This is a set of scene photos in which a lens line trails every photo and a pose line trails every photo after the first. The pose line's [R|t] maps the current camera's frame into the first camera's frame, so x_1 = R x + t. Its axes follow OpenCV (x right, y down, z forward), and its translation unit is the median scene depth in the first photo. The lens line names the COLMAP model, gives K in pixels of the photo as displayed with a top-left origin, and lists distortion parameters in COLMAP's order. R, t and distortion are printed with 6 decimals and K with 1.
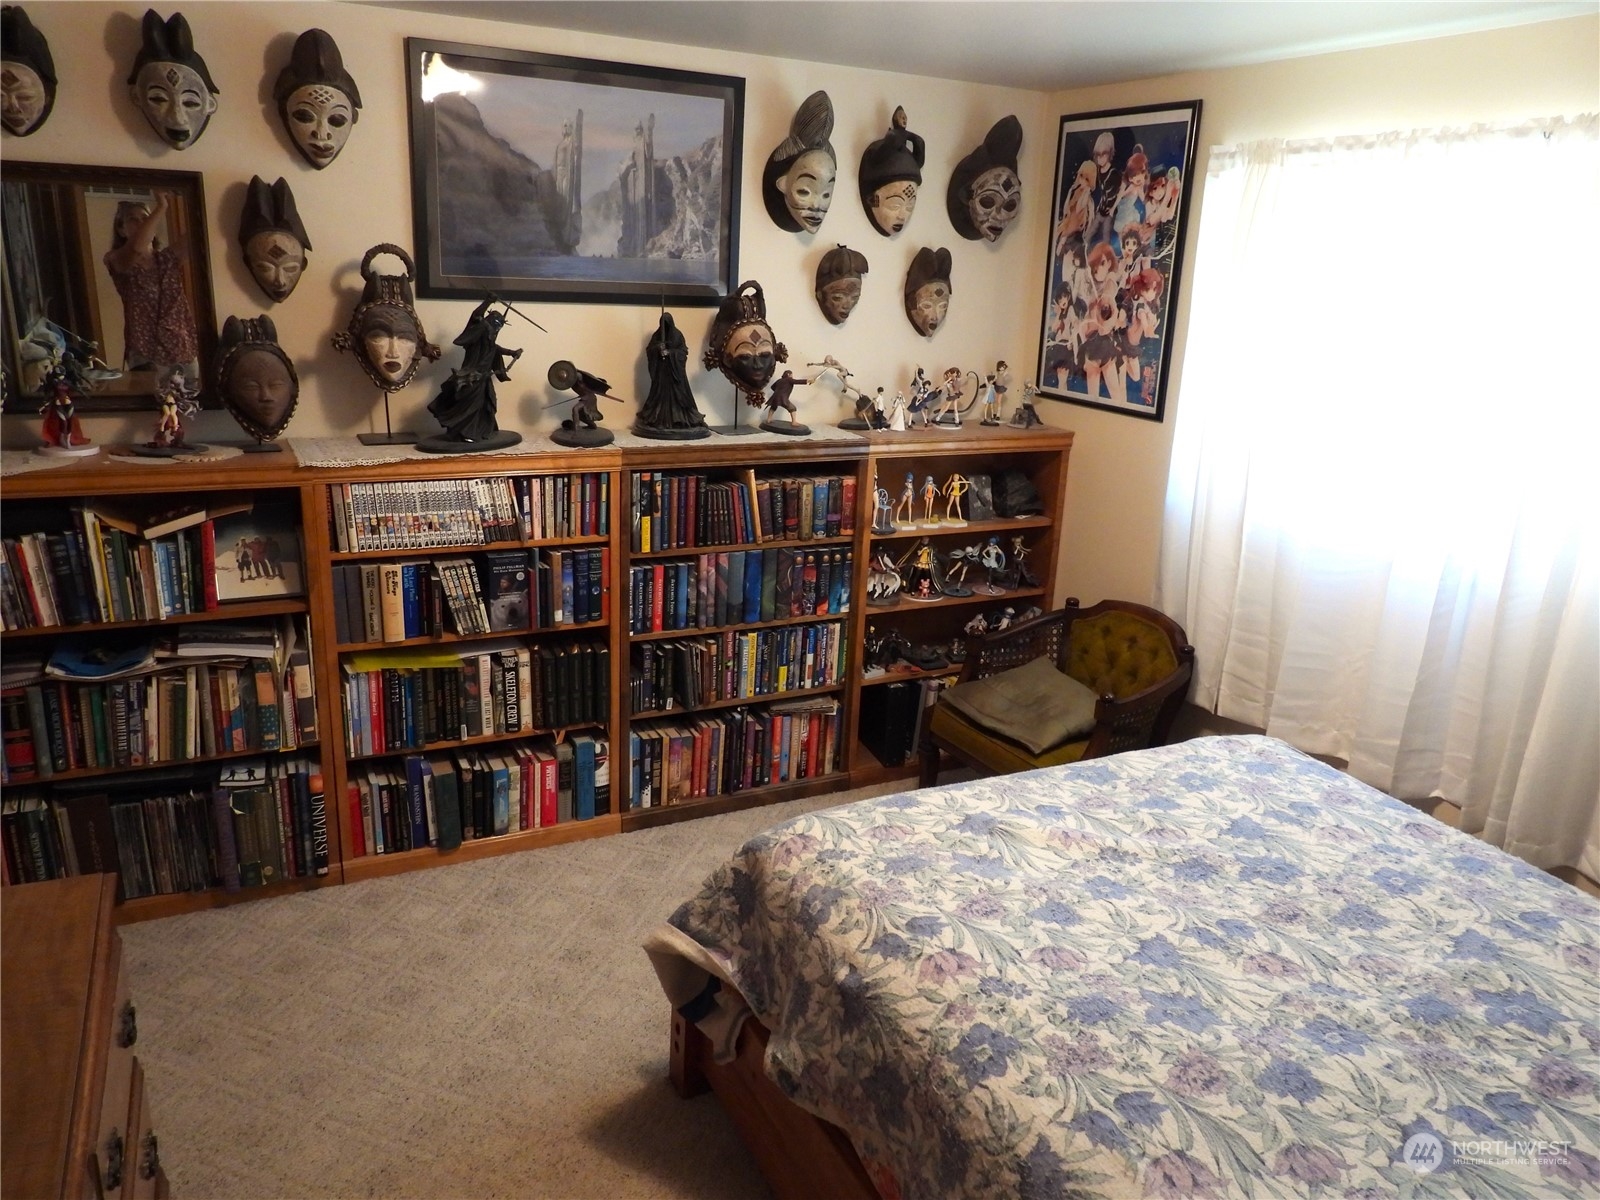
lens RADIAL K [[1146.7, 0, 805.8], [0, 1146.7, 602.4], [0, 0, 1]] dist [-0.015617, 0.002186]
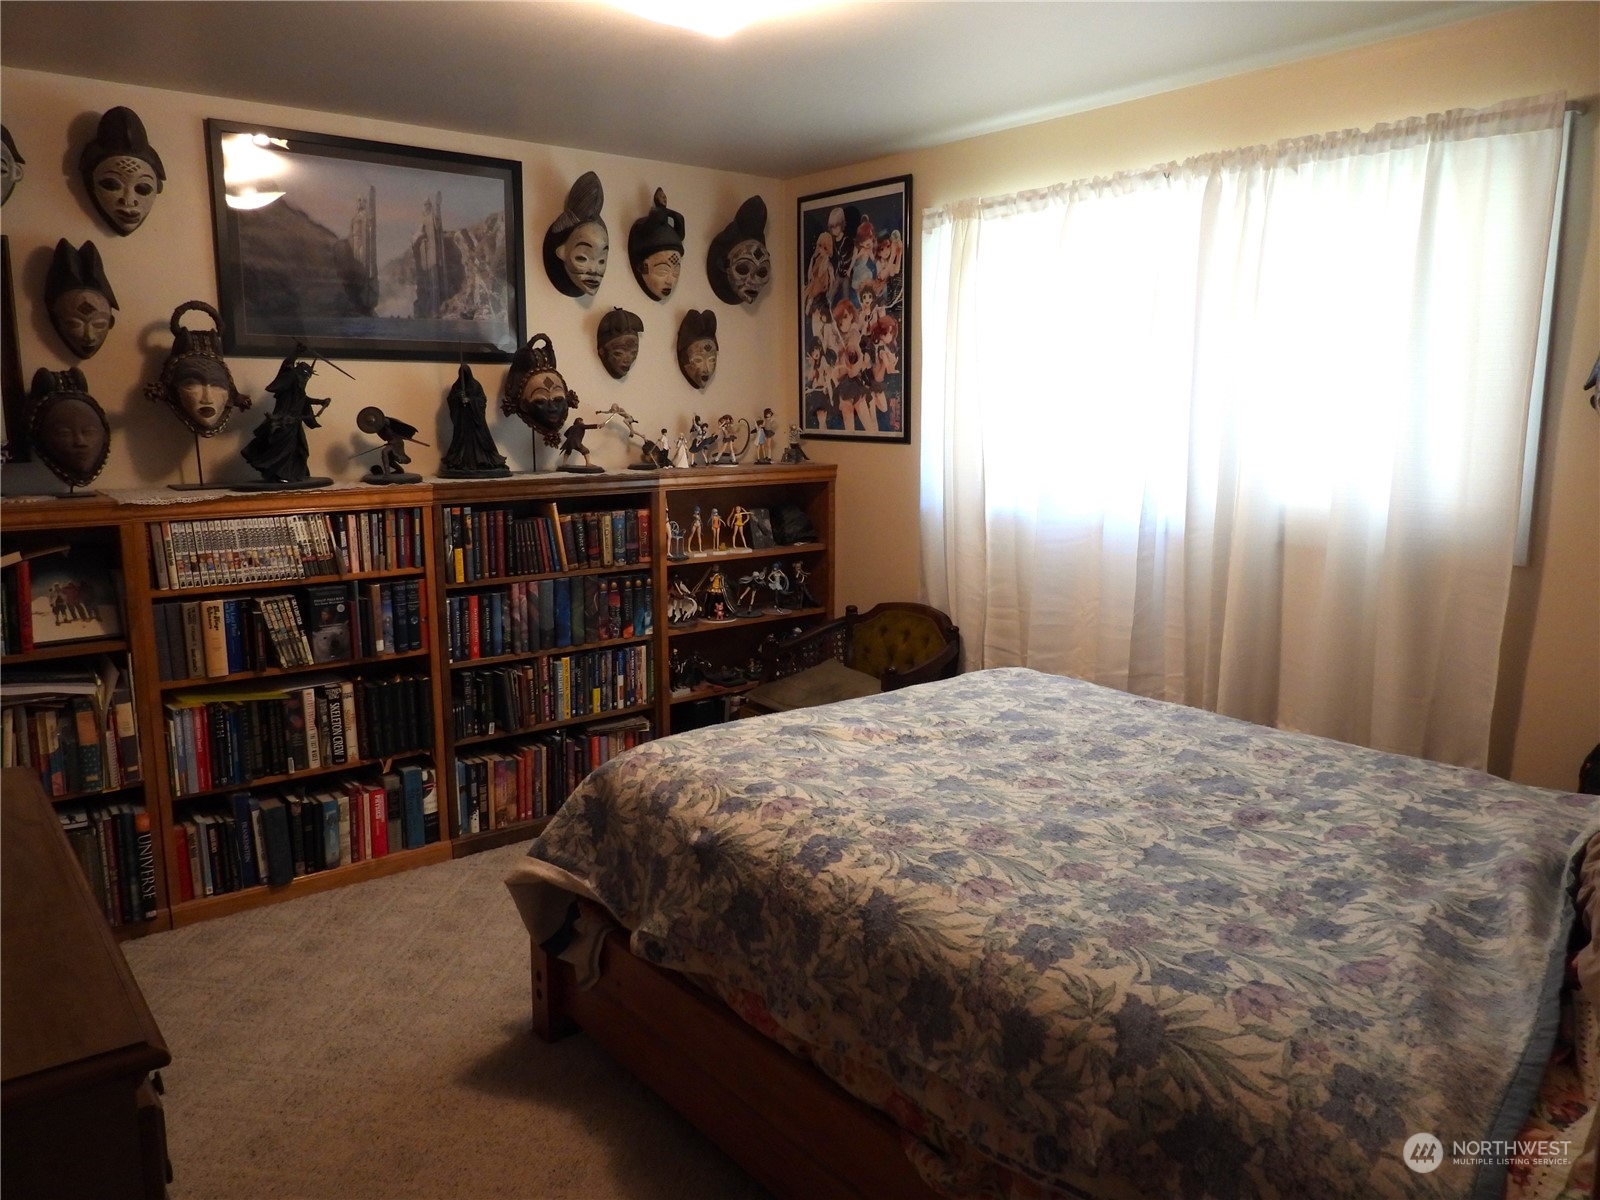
lens RADIAL K [[1146.7, 0, 805.8], [0, 1146.7, 602.4], [0, 0, 1]] dist [-0.015617, 0.002186]
pose [[0.976814, -0.080840, 0.198240, -0.038911], [0.103229, 0.989066, -0.105323, 0.124100], [-0.187558, 0.123345, 0.974478, -0.103006]]
